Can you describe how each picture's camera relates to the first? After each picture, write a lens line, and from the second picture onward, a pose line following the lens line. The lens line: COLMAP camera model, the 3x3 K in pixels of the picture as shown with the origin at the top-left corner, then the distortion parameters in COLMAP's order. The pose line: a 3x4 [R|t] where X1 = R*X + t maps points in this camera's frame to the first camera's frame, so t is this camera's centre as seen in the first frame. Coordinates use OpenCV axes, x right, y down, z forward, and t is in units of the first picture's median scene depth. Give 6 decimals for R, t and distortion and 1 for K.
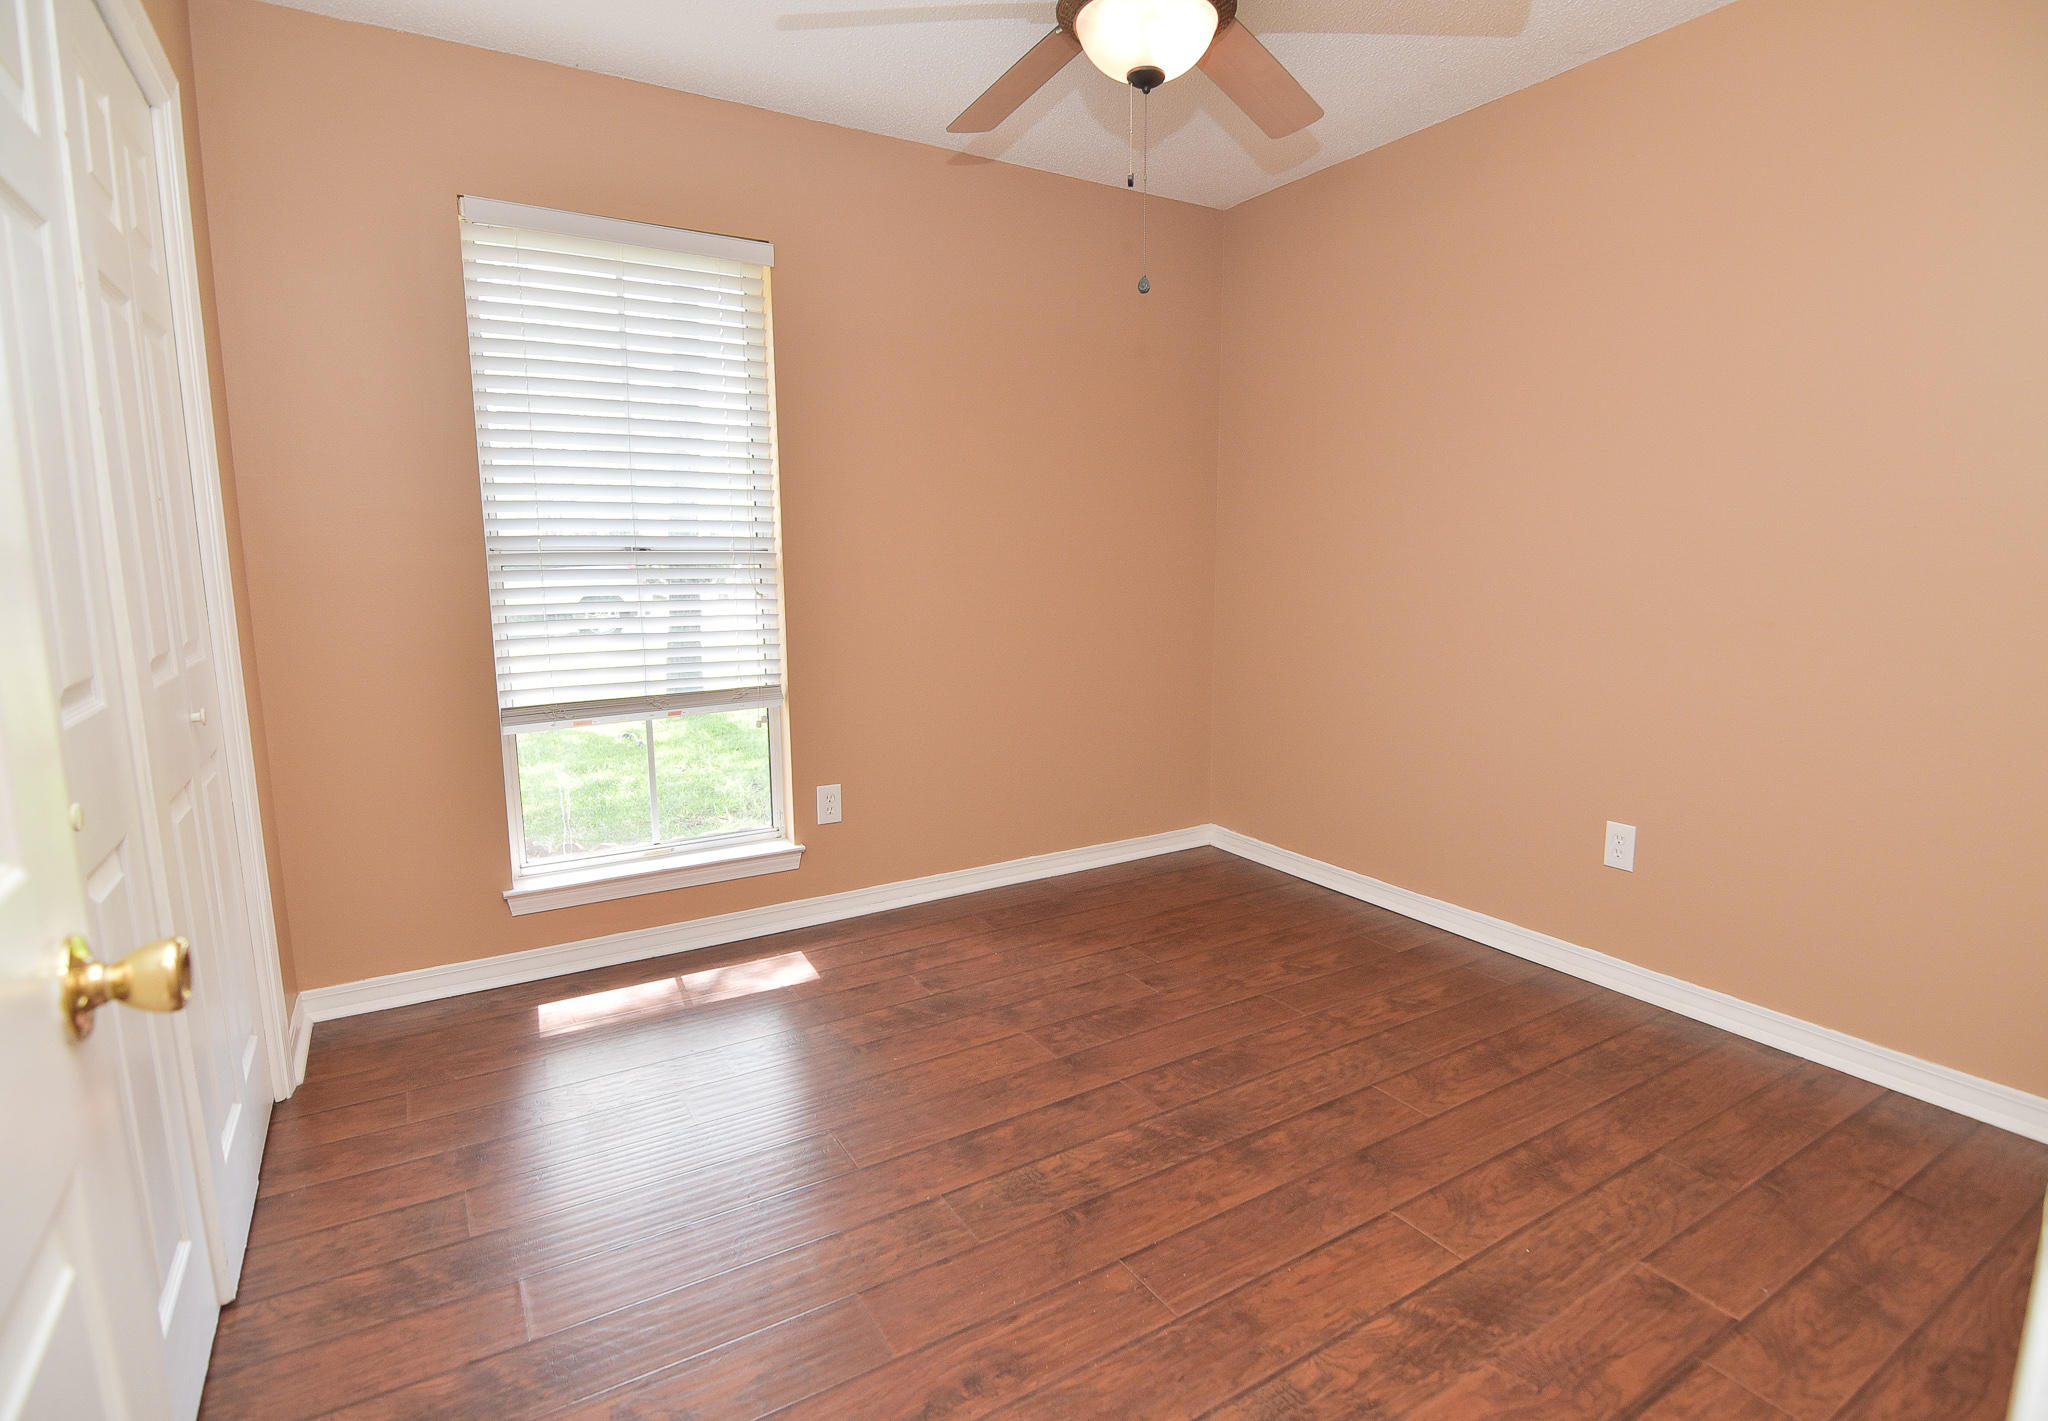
lens RADIAL K [[1035.4, 0, 1024.0], [0, 1035.4, 710.5], [0, 0, 1]] dist [-0.002470, -0.000356]
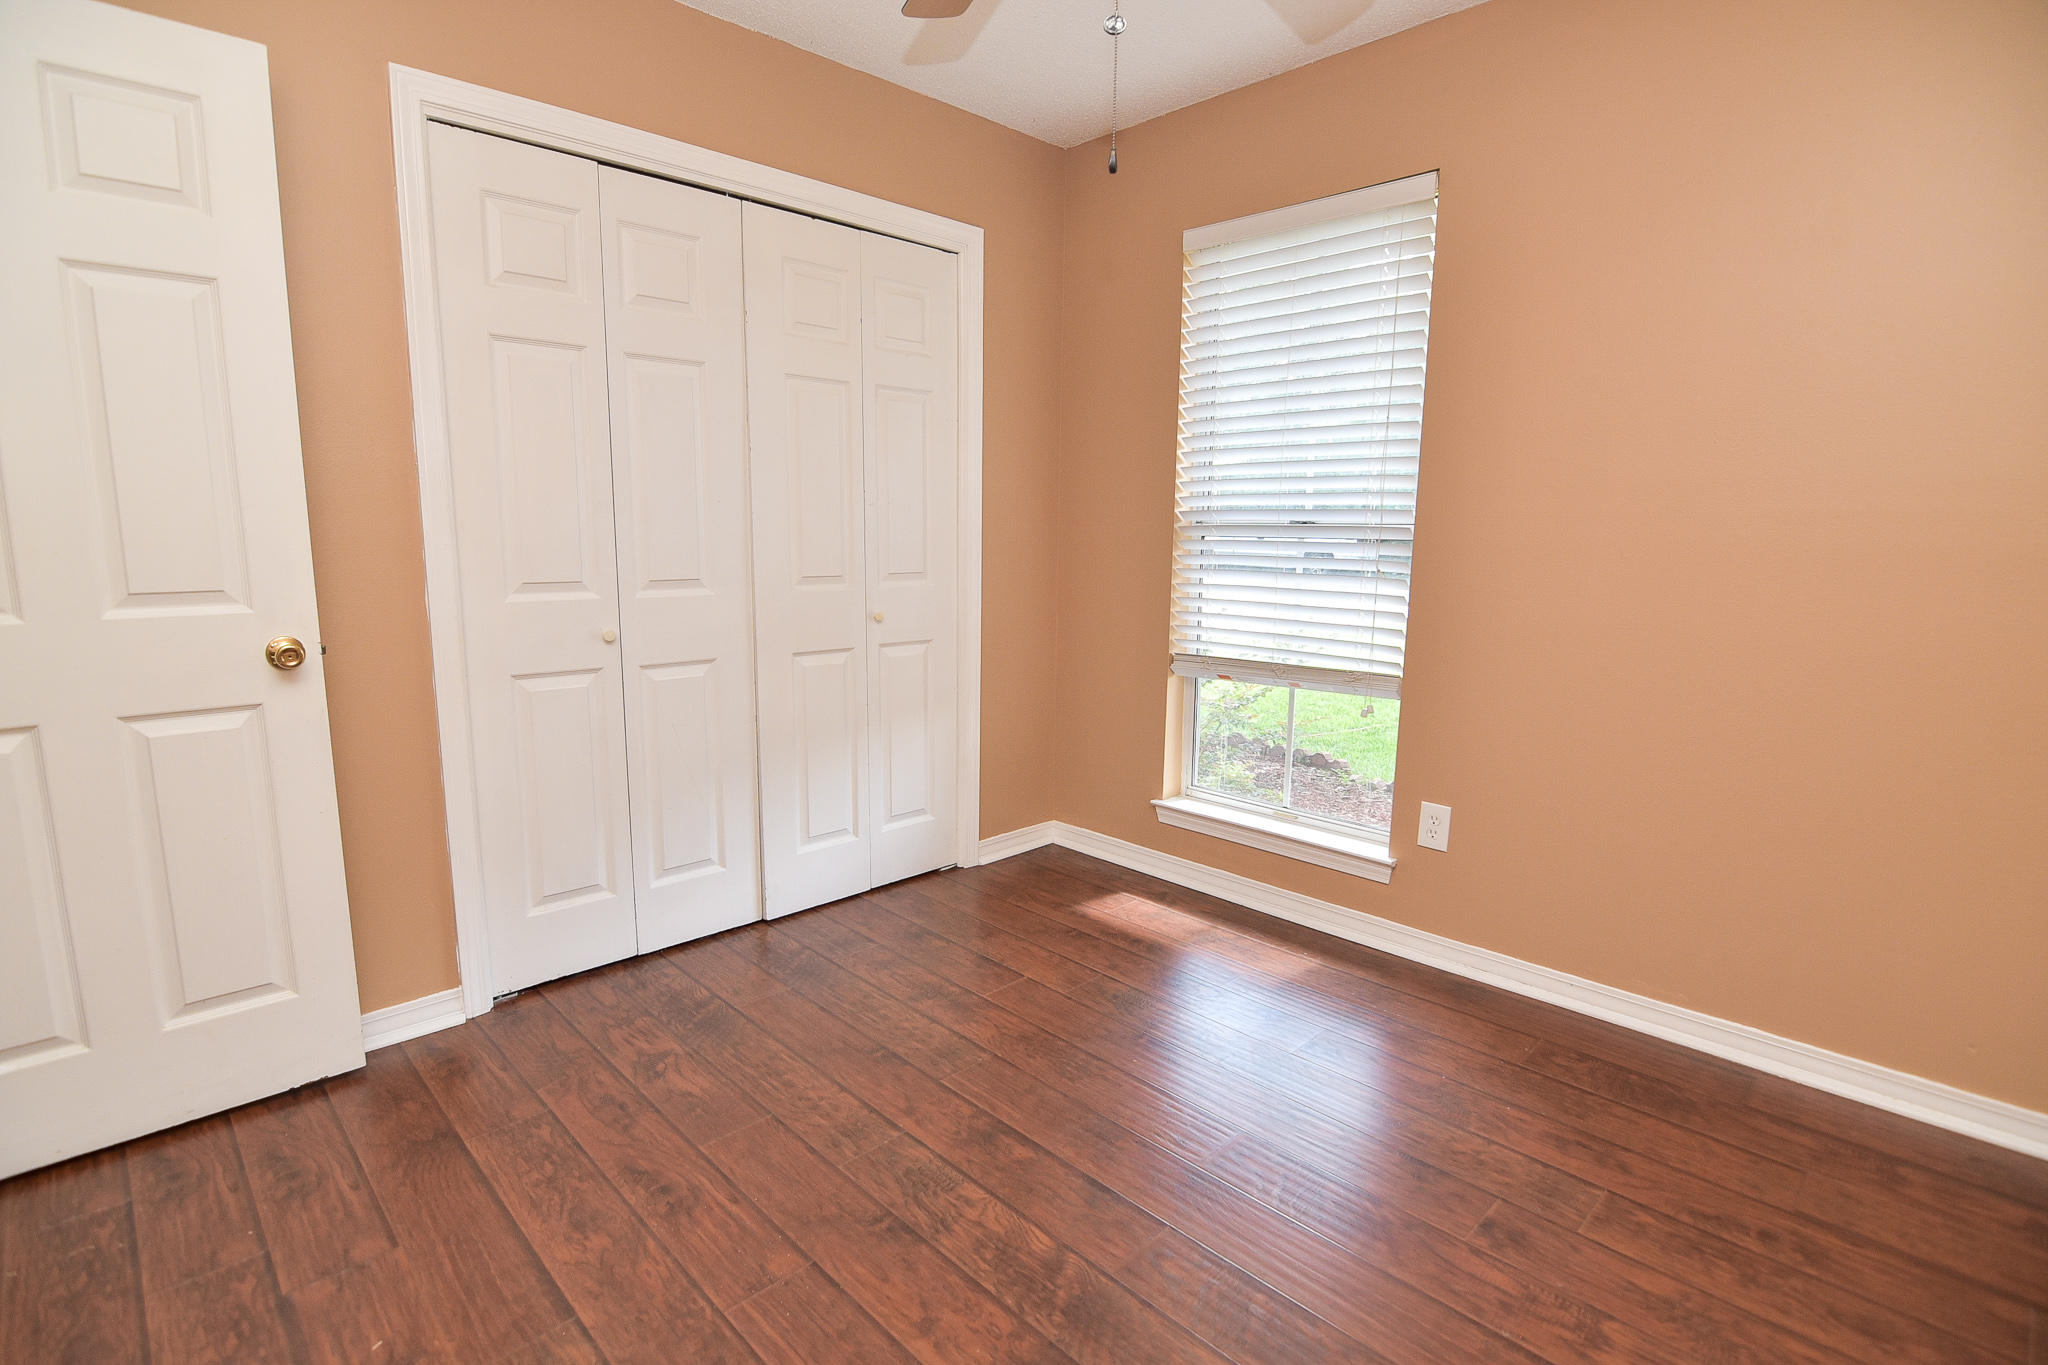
lens RADIAL K [[973.8, 0, 1024.0], [0, 973.8, 682.5], [0, 0, 1]] dist [0.010661, -0.019386]
pose [[0.223912, 0.159284, -0.961505, 0.565611], [-0.152133, 0.980173, 0.126949, -0.086954], [0.962663, 0.117851, 0.243705, 0.554552]]
